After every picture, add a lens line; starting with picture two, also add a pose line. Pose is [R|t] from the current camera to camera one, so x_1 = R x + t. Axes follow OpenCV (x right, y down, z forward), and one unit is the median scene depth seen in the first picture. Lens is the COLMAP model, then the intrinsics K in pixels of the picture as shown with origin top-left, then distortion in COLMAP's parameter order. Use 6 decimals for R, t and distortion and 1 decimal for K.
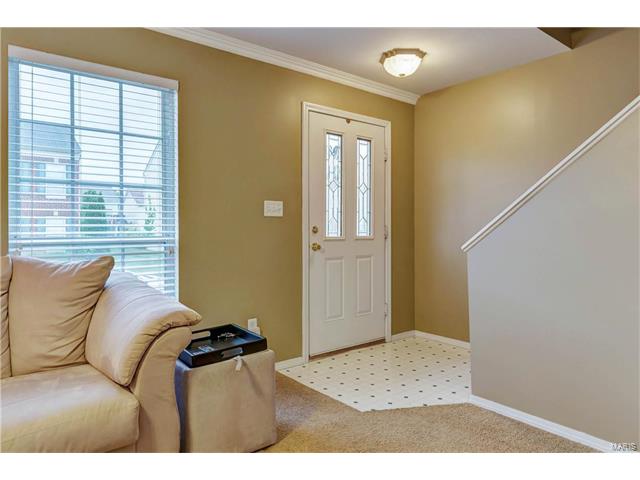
lens RADIAL K [[422.1, 0, 328.7], [0, 422.1, 228.0], [0, 0, 1]] dist [0.006476, -0.001744]
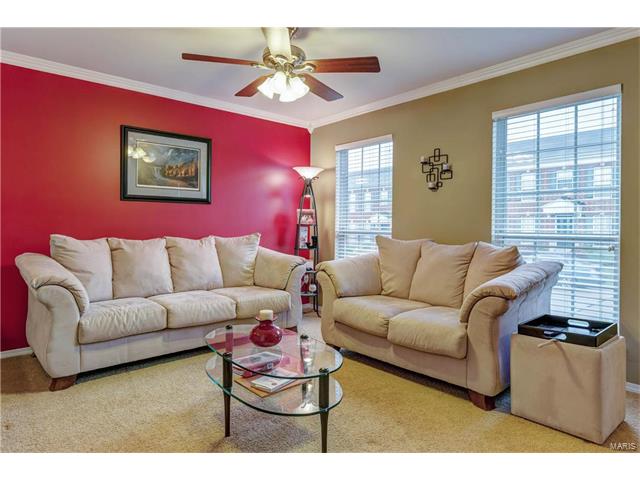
lens RADIAL K [[397.3, 0, 323.9], [0, 397.3, 228.2], [0, 0, 1]] dist [0.004722, 0.002547]
pose [[0.028037, 0.013624, -0.999514, 0.509865], [-0.007163, 0.999884, 0.013428, -0.004120], [0.999581, 0.006783, 0.028132, 0.211123]]
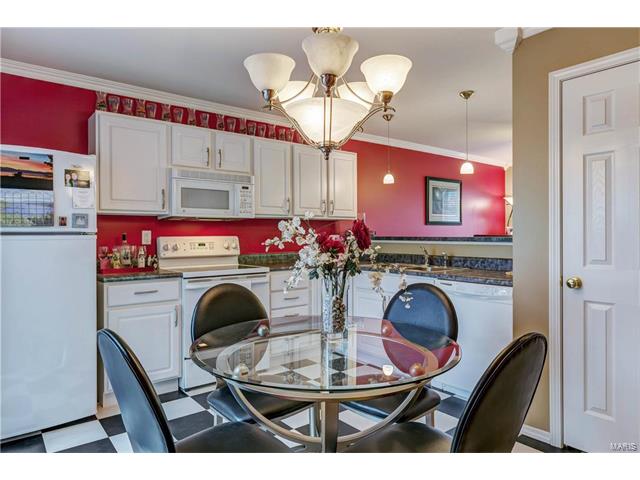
lens RADIAL K [[422.1, 0, 328.7], [0, 422.1, 228.0], [0, 0, 1]] dist [0.006476, -0.001744]
pose [[0.003457, -0.005428, -0.999979, 1.214107], [0.006669, 0.999963, -0.005405, -0.043911], [0.999972, -0.006650, 0.003493, -0.777496]]
